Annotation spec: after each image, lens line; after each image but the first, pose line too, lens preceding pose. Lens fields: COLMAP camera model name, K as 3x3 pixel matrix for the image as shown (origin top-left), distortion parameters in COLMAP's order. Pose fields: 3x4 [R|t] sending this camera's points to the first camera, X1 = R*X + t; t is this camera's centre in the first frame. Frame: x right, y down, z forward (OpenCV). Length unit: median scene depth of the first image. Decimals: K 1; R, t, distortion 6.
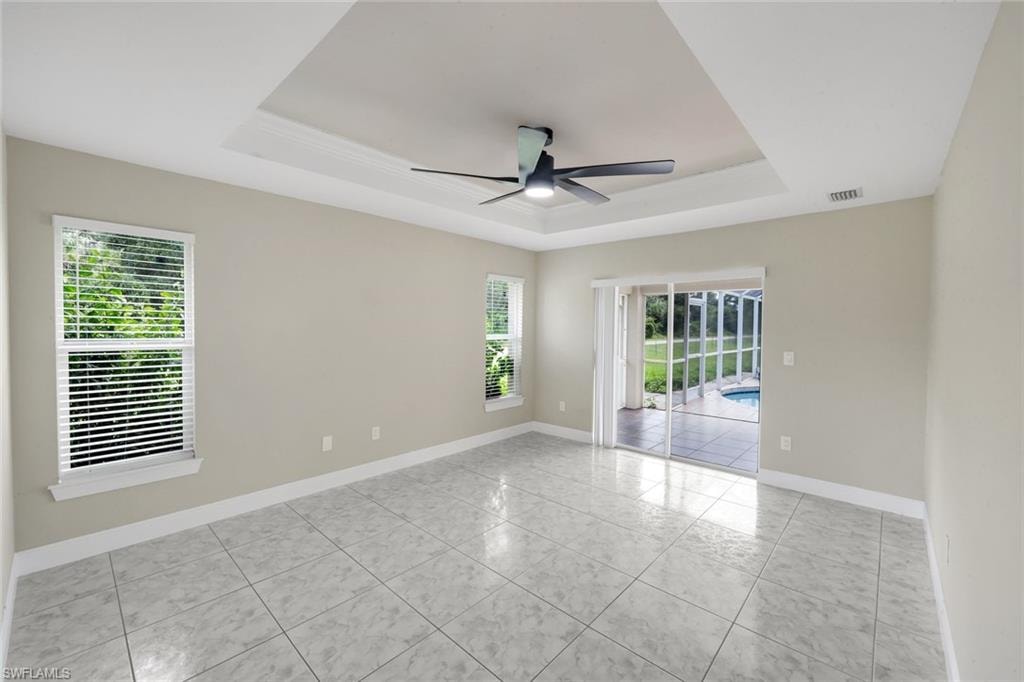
lens RADIAL K [[419.5, 0, 513.1], [0, 419.5, 327.5], [0, 0, 1]] dist [-0.004147, 0.000119]
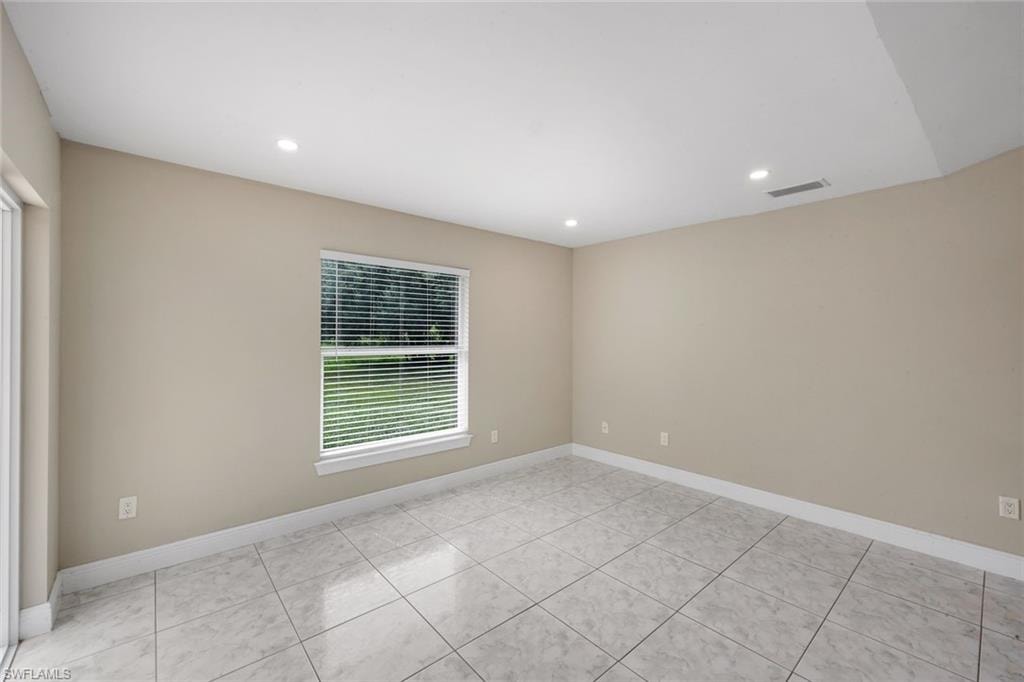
lens RADIAL K [[413.2, 0, 511.7], [0, 413.2, 336.1], [0, 0, 1]] dist [-0.001213, 0.000426]
pose [[0.991418, -0.004700, -0.130647, -0.102747], [0.004839, 0.999988, 0.000753, -0.001450], [0.130642, -0.001379, 0.991429, -0.114176]]
